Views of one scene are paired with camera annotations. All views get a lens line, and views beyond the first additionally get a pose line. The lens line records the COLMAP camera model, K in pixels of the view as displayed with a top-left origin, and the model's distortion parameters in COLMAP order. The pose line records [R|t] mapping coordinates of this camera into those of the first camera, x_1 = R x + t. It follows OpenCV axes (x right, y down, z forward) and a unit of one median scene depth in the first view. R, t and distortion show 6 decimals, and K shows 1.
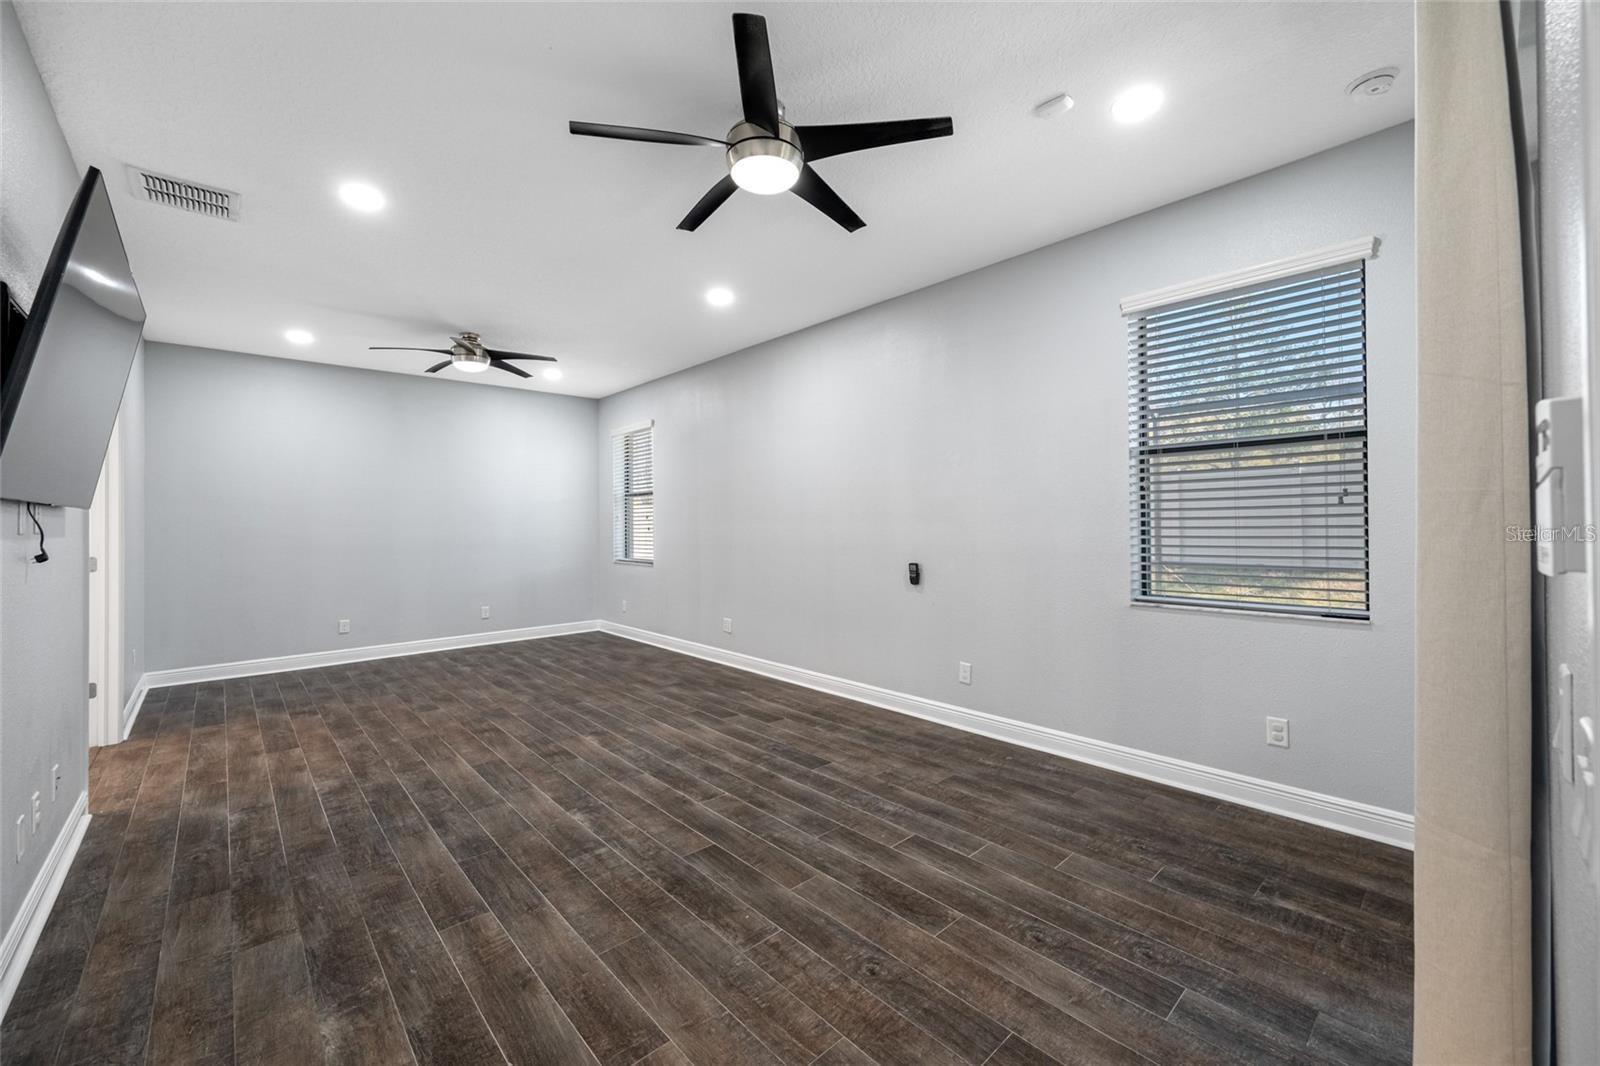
lens RADIAL K [[634.0, 0, 803.0], [0, 634.0, 518.0], [0, 0, 1]] dist [0.000423, -0.000188]
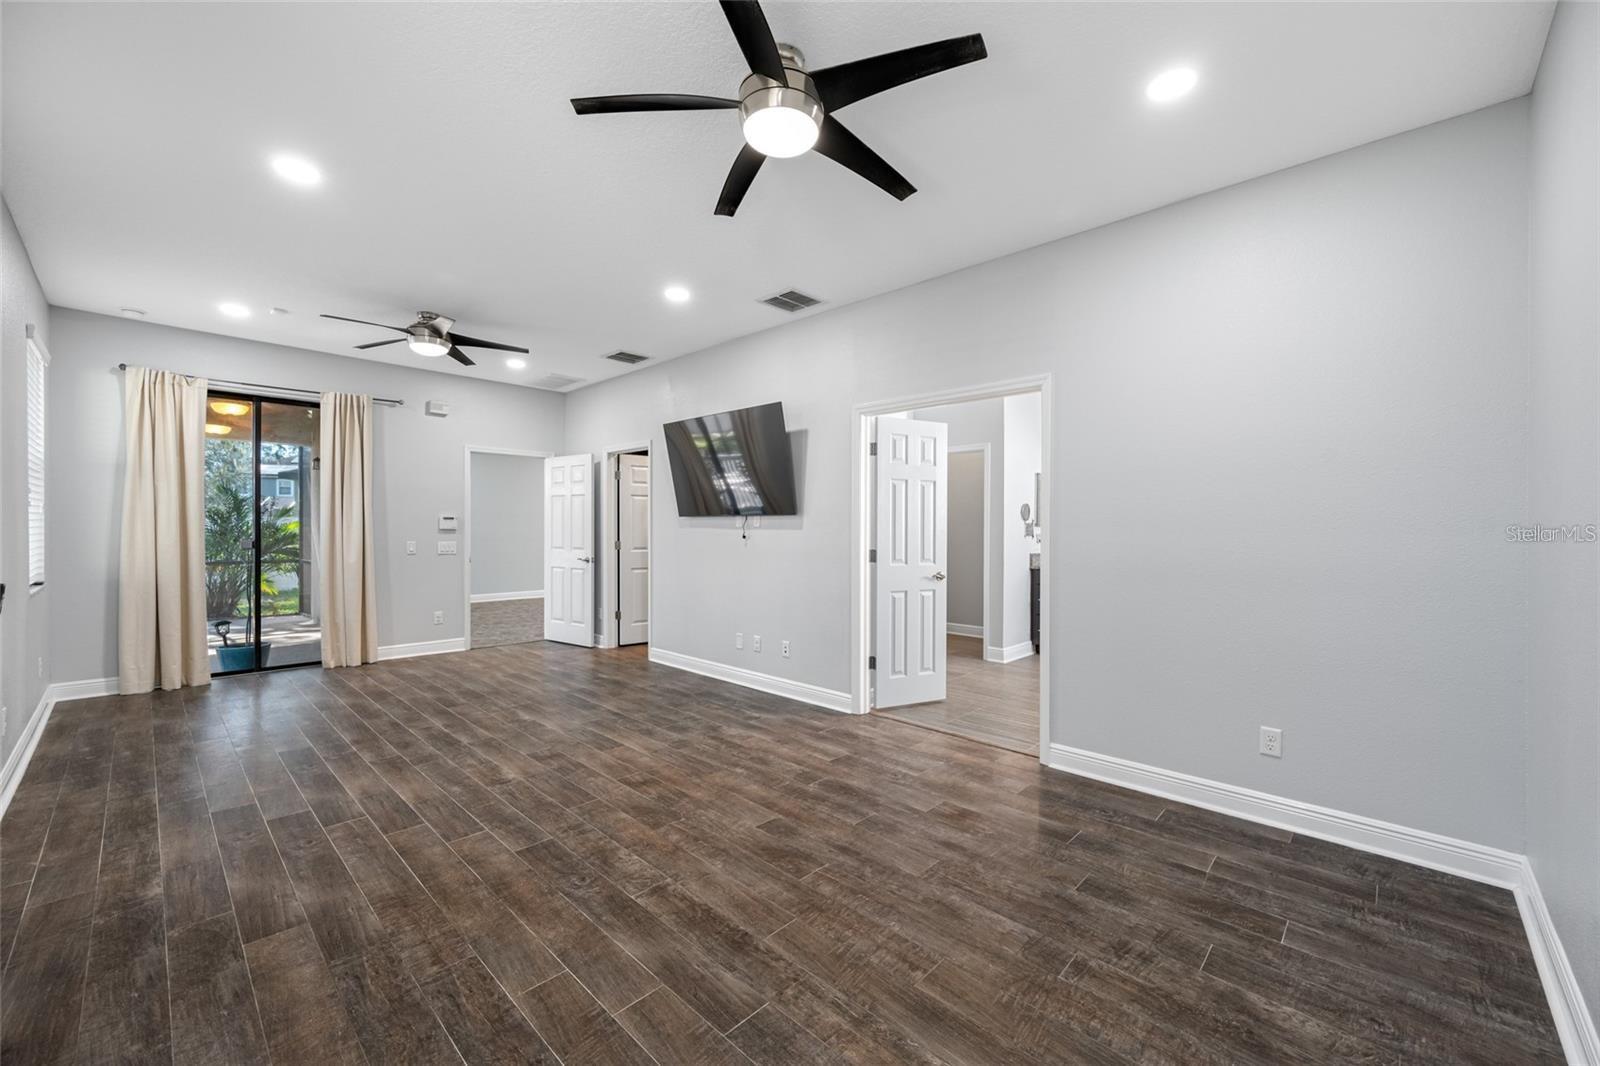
lens RADIAL K [[633.2, 0, 795.9], [0, 633.2, 535.4], [0, 0, 1]] dist [0.000164, -0.000044]
pose [[-0.998473, 0.006575, -0.054846, -0.810142], [0.006319, 0.999968, 0.004838, 0.028011], [0.054876, 0.004484, -0.998483, 2.247345]]
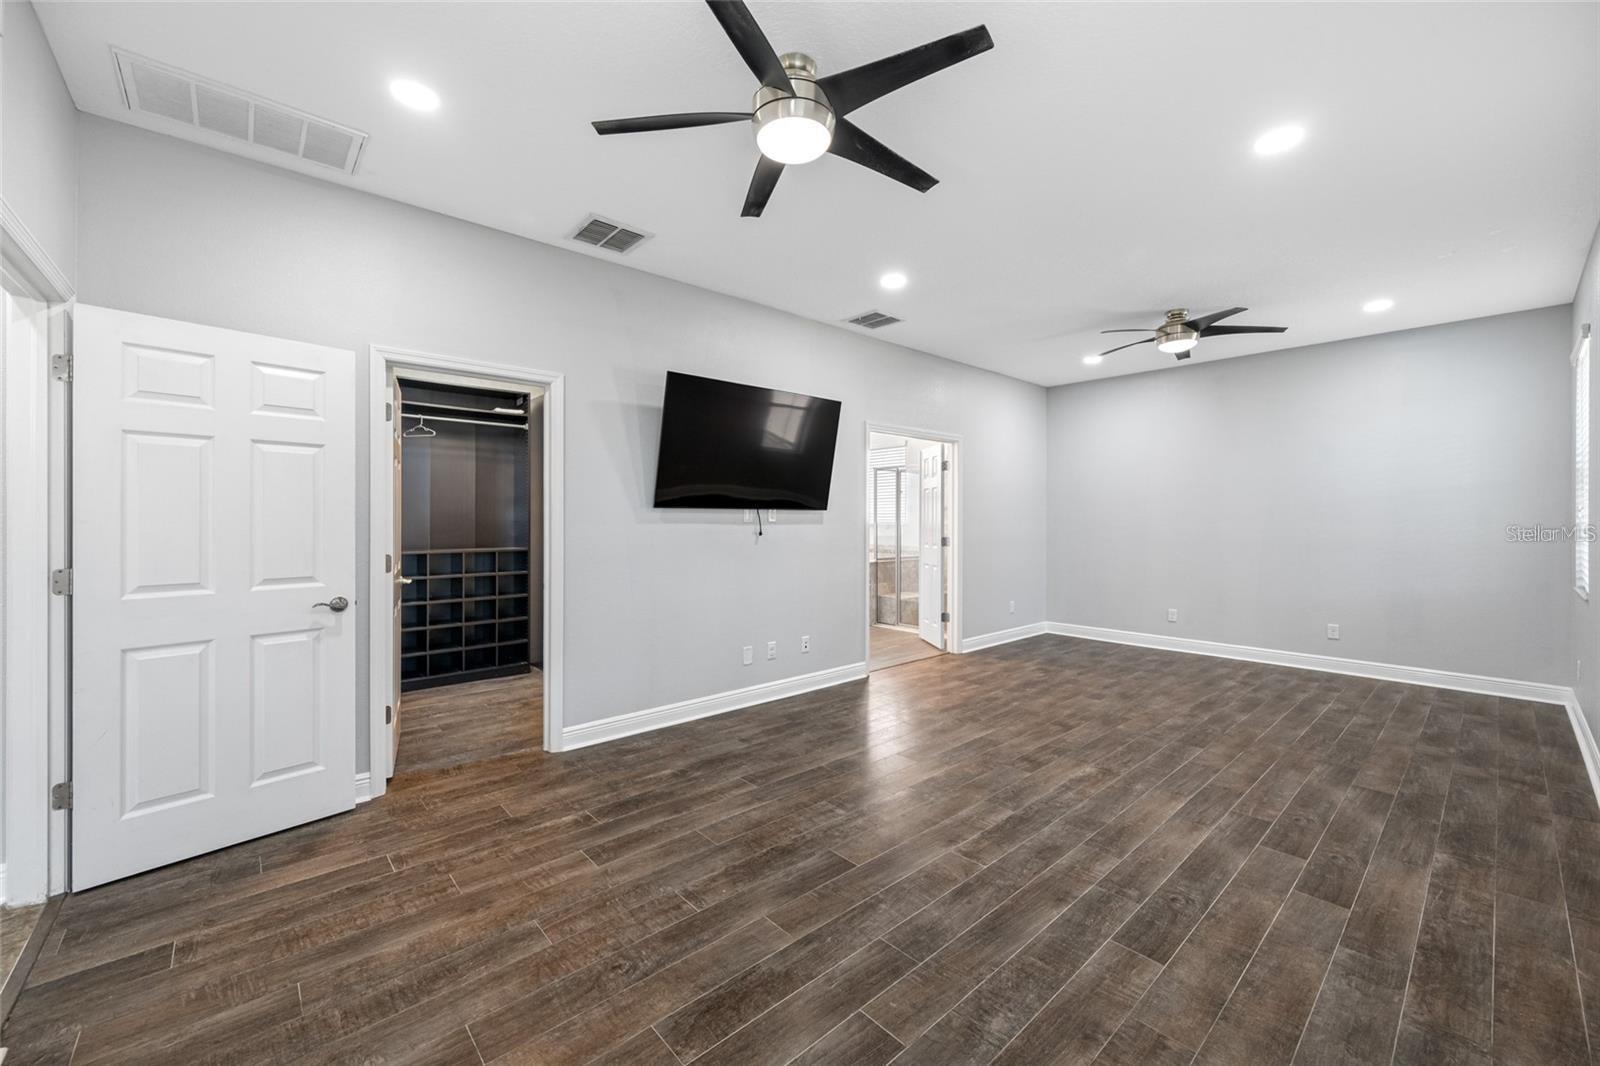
lens RADIAL K [[634.0, 0, 803.0], [0, 634.0, 518.0], [0, 0, 1]] dist [0.000423, -0.000188]
pose [[-0.012995, 0.007499, -0.999887, 0.635923], [0.005301, 0.999958, 0.007430, -0.004206], [0.999902, -0.005204, -0.013035, 0.751362]]
